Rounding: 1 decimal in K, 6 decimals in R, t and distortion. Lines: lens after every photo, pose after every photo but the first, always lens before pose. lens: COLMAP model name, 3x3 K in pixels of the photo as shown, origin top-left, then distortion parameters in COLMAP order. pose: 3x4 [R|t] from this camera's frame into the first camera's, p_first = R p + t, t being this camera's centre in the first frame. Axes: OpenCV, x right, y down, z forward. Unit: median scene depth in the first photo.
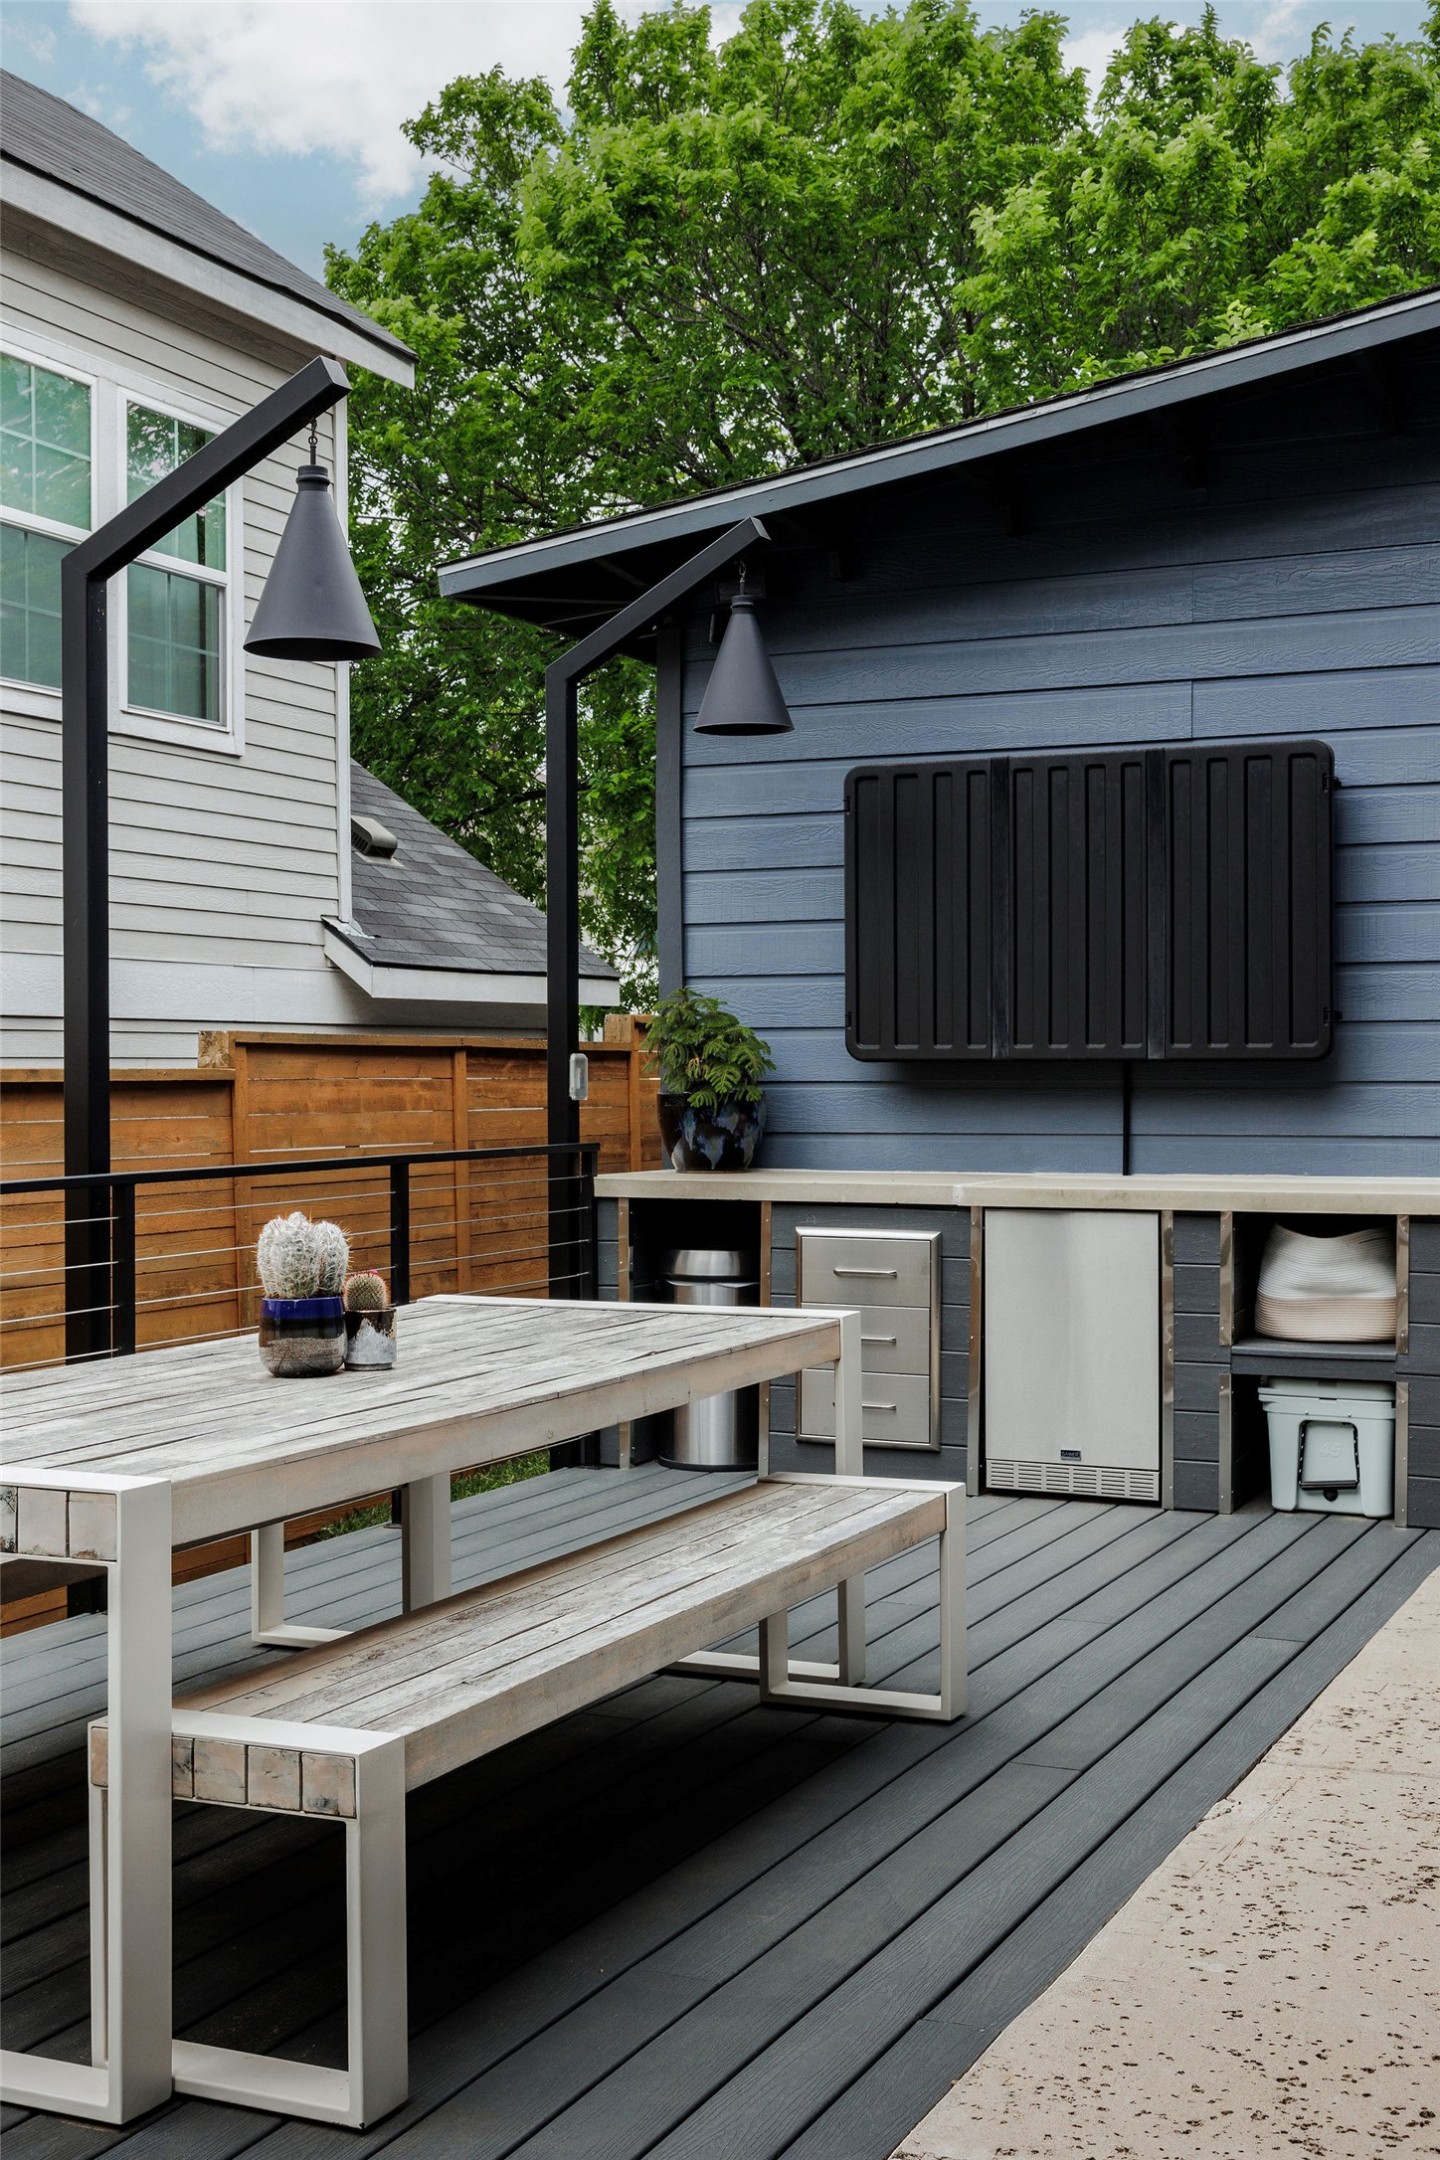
lens RADIAL K [[2755.1, 0, 716.5], [0, 2755.1, 1081.0], [0, 0, 1]] dist [-0.009806, 0.000000]
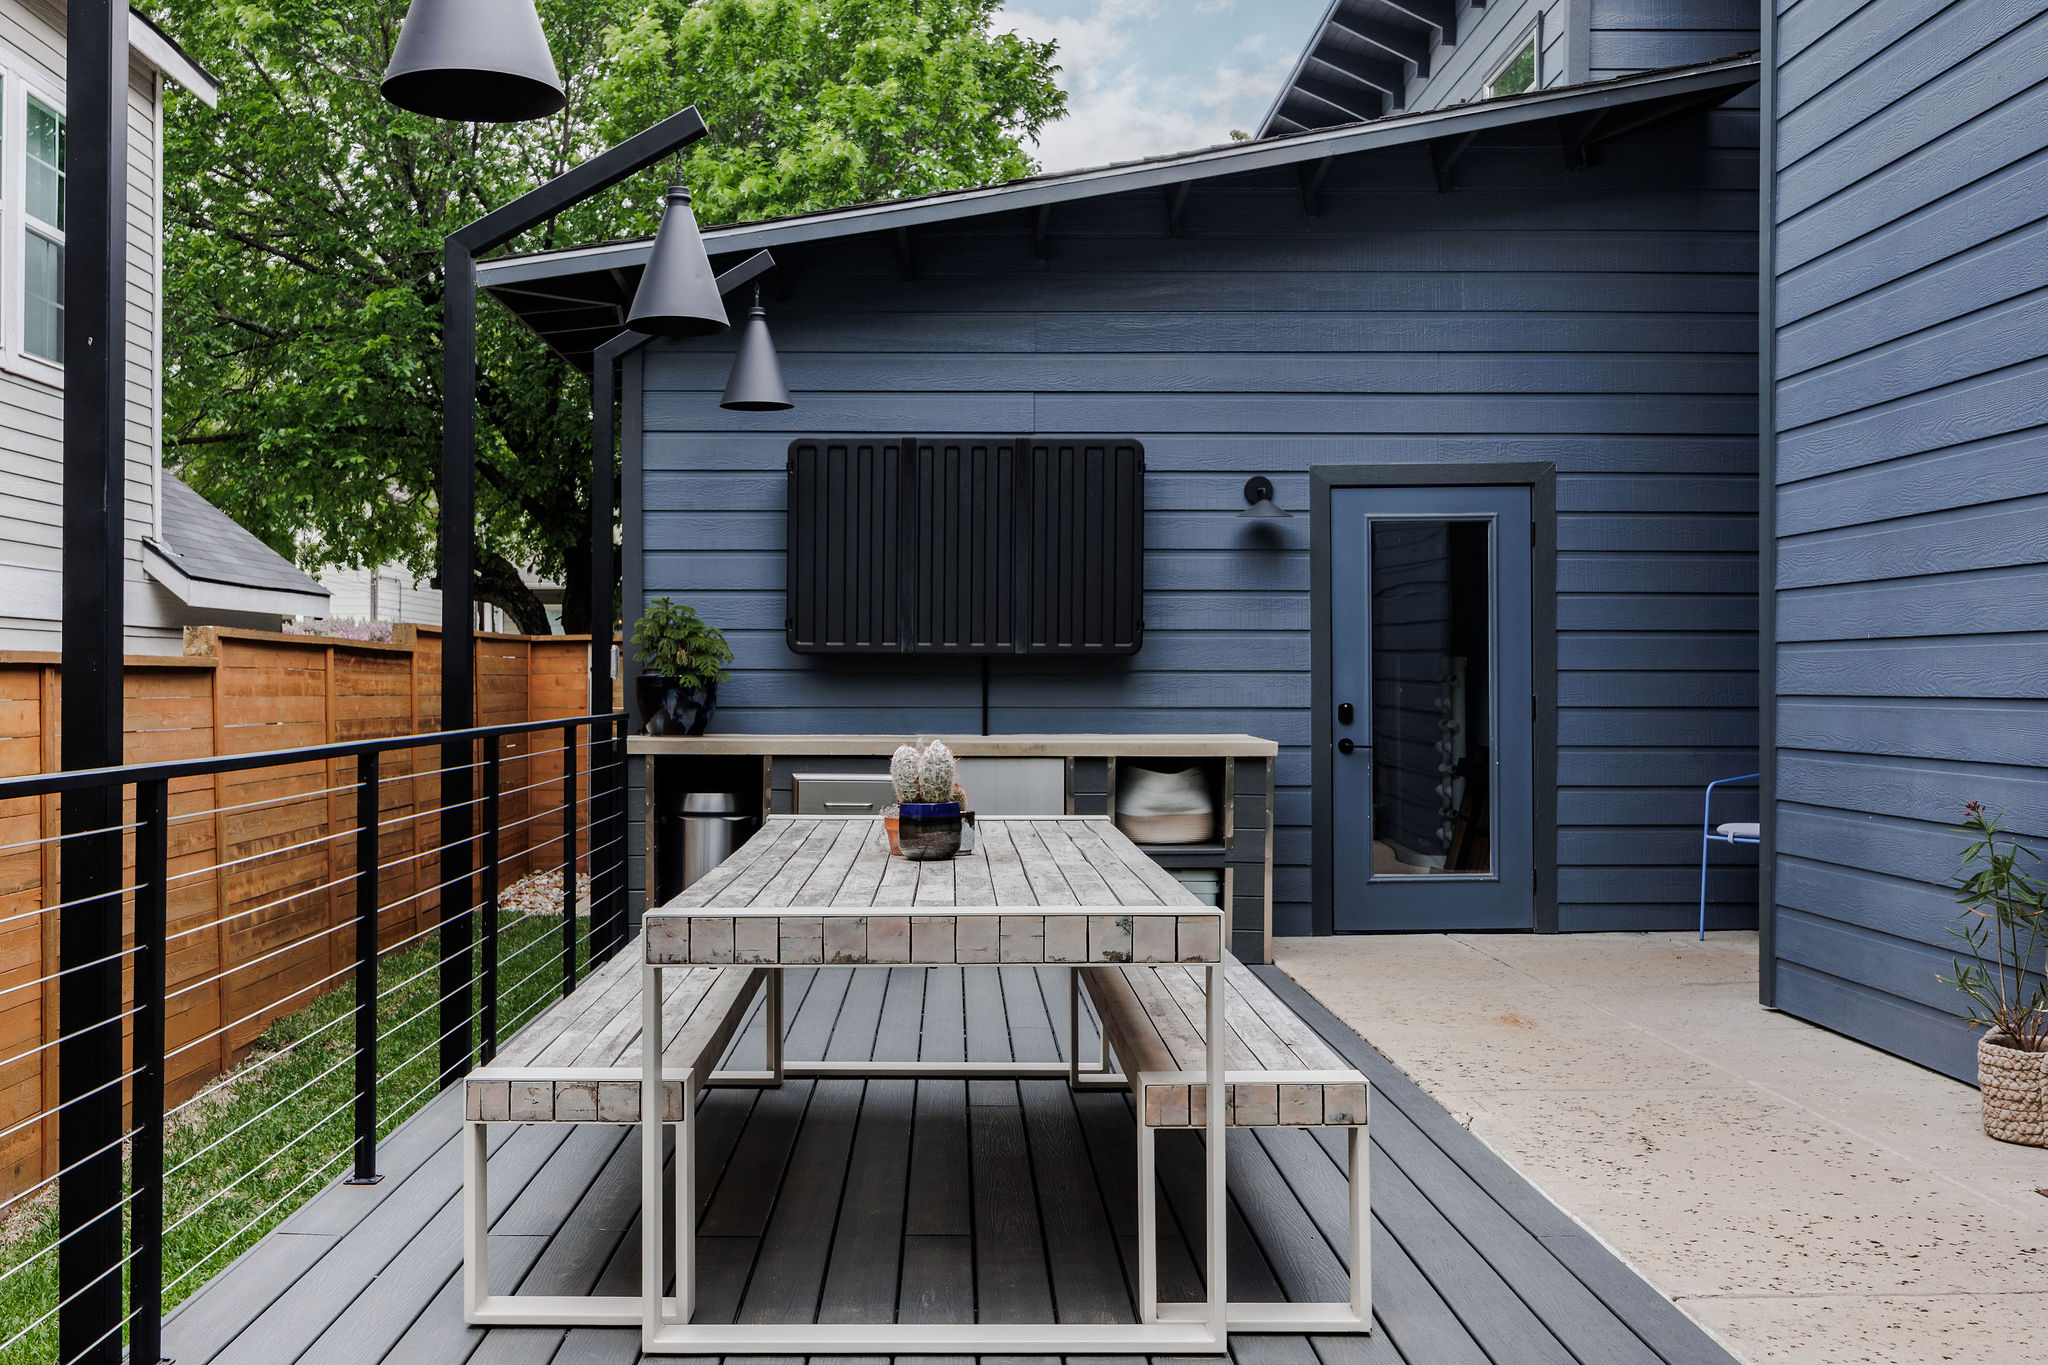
lens RADIAL K [[2078.1, 0, 1023.7], [0, 2078.1, 681.9], [0, 0, 1]] dist [-0.024959, 0.000000]
pose [[0.897606, 0.005357, 0.440766, -0.307306], [-0.002686, 0.999974, -0.006684, 0.013507], [-0.440791, 0.004815, 0.897597, 0.025864]]
